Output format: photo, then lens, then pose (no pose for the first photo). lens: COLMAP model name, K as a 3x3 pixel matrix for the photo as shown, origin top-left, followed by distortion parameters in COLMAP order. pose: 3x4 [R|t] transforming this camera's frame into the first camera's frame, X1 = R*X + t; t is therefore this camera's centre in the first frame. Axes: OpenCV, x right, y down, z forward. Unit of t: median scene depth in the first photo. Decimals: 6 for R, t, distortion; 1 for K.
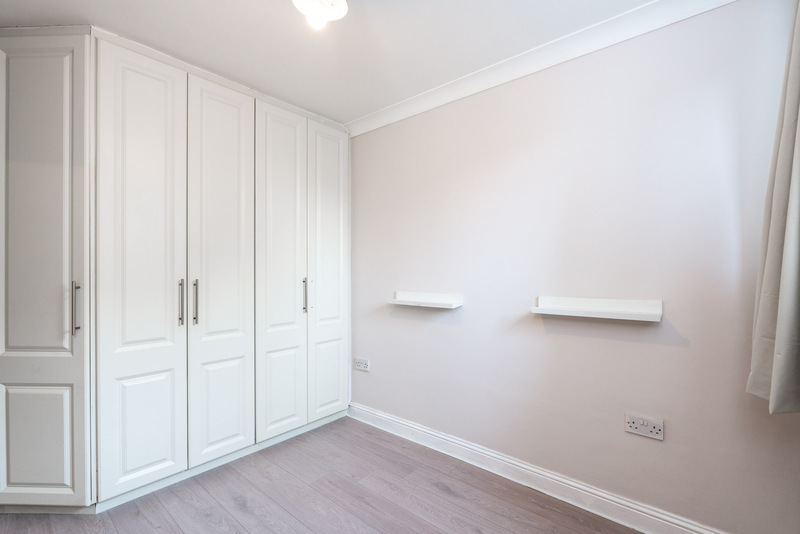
lens RADIAL K [[352.9, 0, 399.8], [0, 352.9, 269.8], [0, 0, 1]] dist [-0.004635, -0.000206]
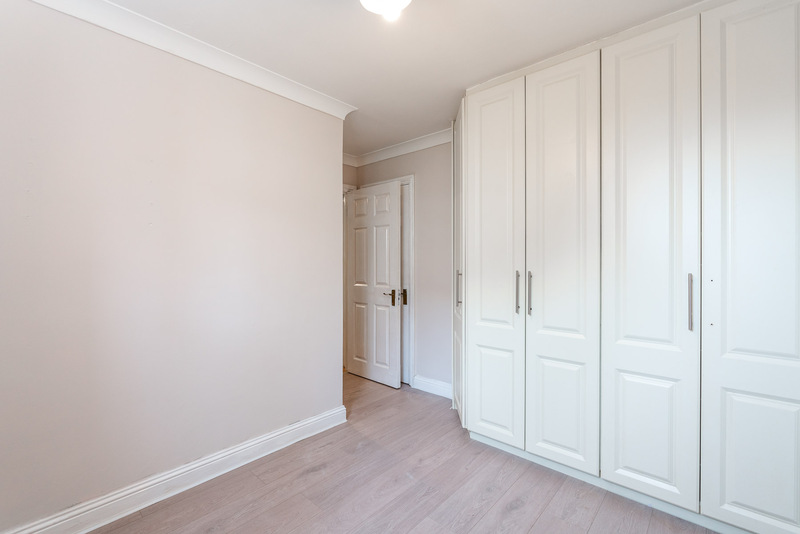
lens RADIAL K [[352.9, 0, 395.4], [0, 352.9, 268.0], [0, 0, 1]] dist [-0.004635, -0.000206]
pose [[-0.011682, 0.003105, -0.999927, 0.447449], [-0.006926, 0.999971, 0.003187, 0.017195], [0.999908, 0.006963, -0.011660, 0.604609]]
